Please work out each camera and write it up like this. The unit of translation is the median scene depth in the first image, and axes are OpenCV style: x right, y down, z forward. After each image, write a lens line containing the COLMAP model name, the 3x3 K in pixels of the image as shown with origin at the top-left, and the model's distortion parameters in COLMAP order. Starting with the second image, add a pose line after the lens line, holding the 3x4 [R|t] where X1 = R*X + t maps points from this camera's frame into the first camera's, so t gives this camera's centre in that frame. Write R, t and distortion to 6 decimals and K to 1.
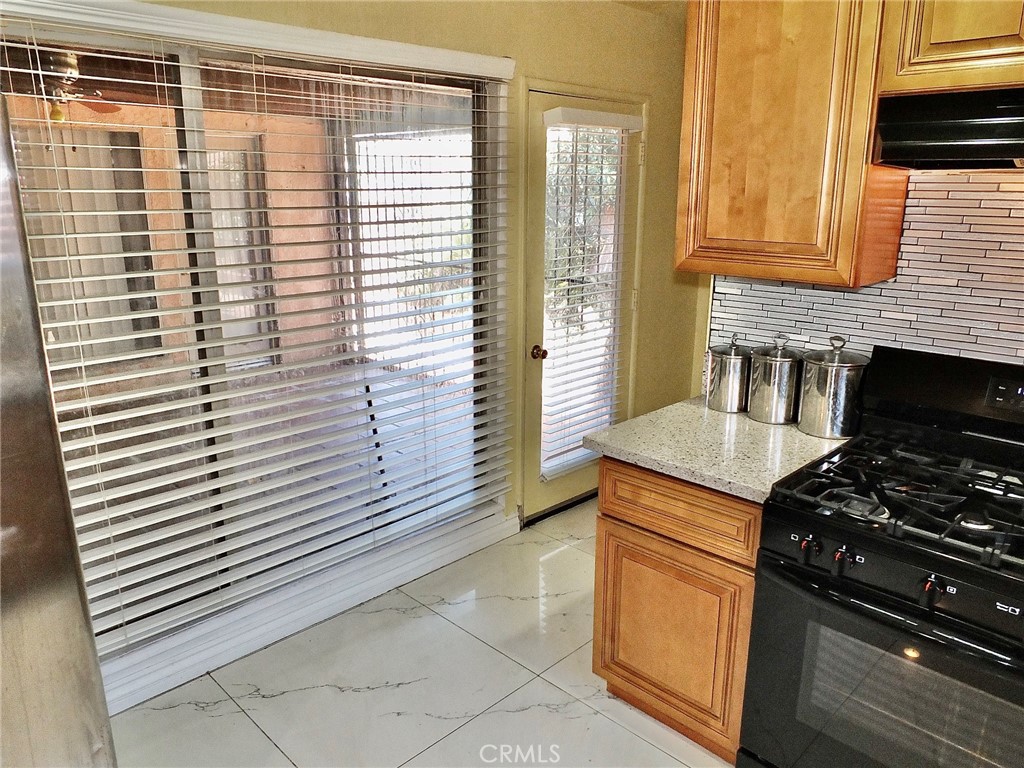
lens RADIAL K [[732.7, 0, 503.9], [0, 732.7, 380.0], [0, 0, 1]] dist [-0.005506, 0.002904]
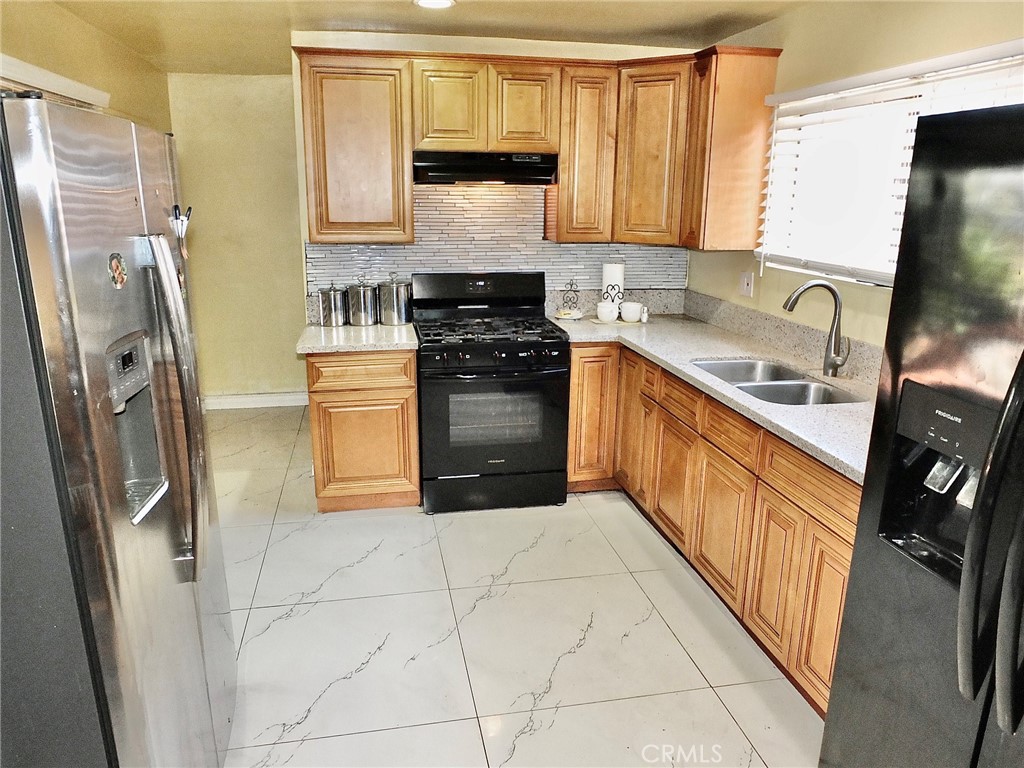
lens RADIAL K [[733.1, 0, 515.6], [0, 733.1, 387.0], [0, 0, 1]] dist [-0.003818, -0.000432]
pose [[0.557134, -0.215878, 0.801871, -1.100560], [0.203836, 0.971628, 0.119956, 0.077153], [-0.805017, 0.096618, 0.585331, -0.388223]]
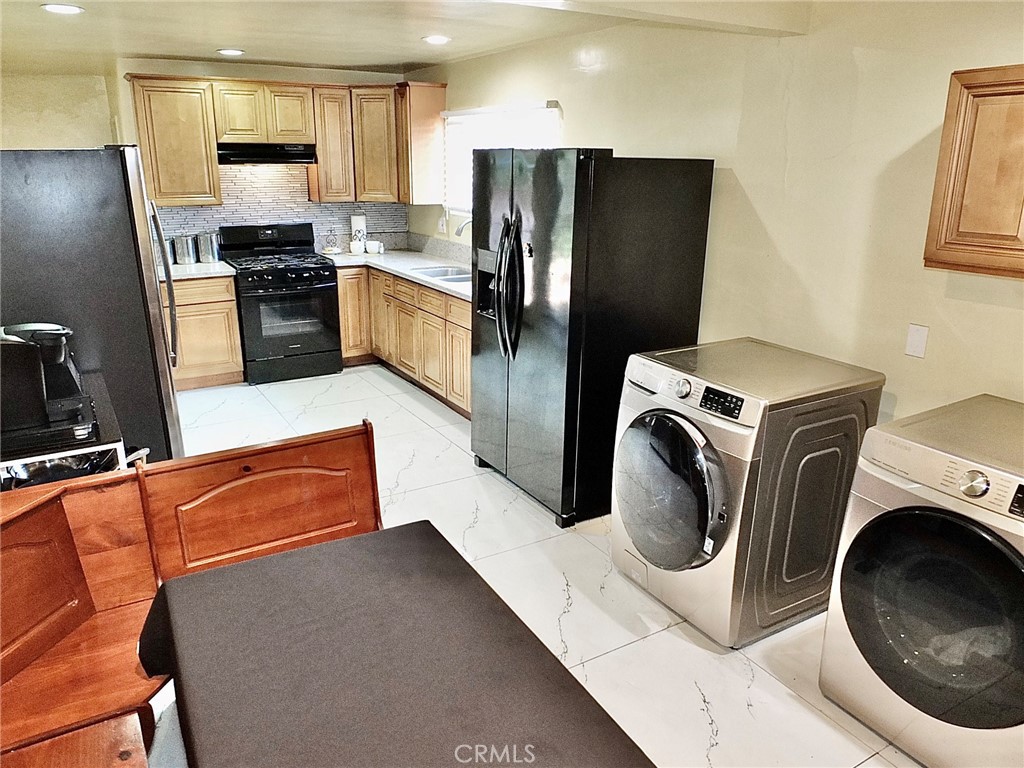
lens RADIAL K [[732.7, 0, 503.9], [0, 732.7, 380.0], [0, 0, 1]] dist [-0.005506, 0.002904]
pose [[0.253253, -0.288725, 0.923310, -2.259689], [0.239032, 0.943506, 0.229477, 0.141644], [-0.937404, 0.162585, 0.307961, -0.919745]]
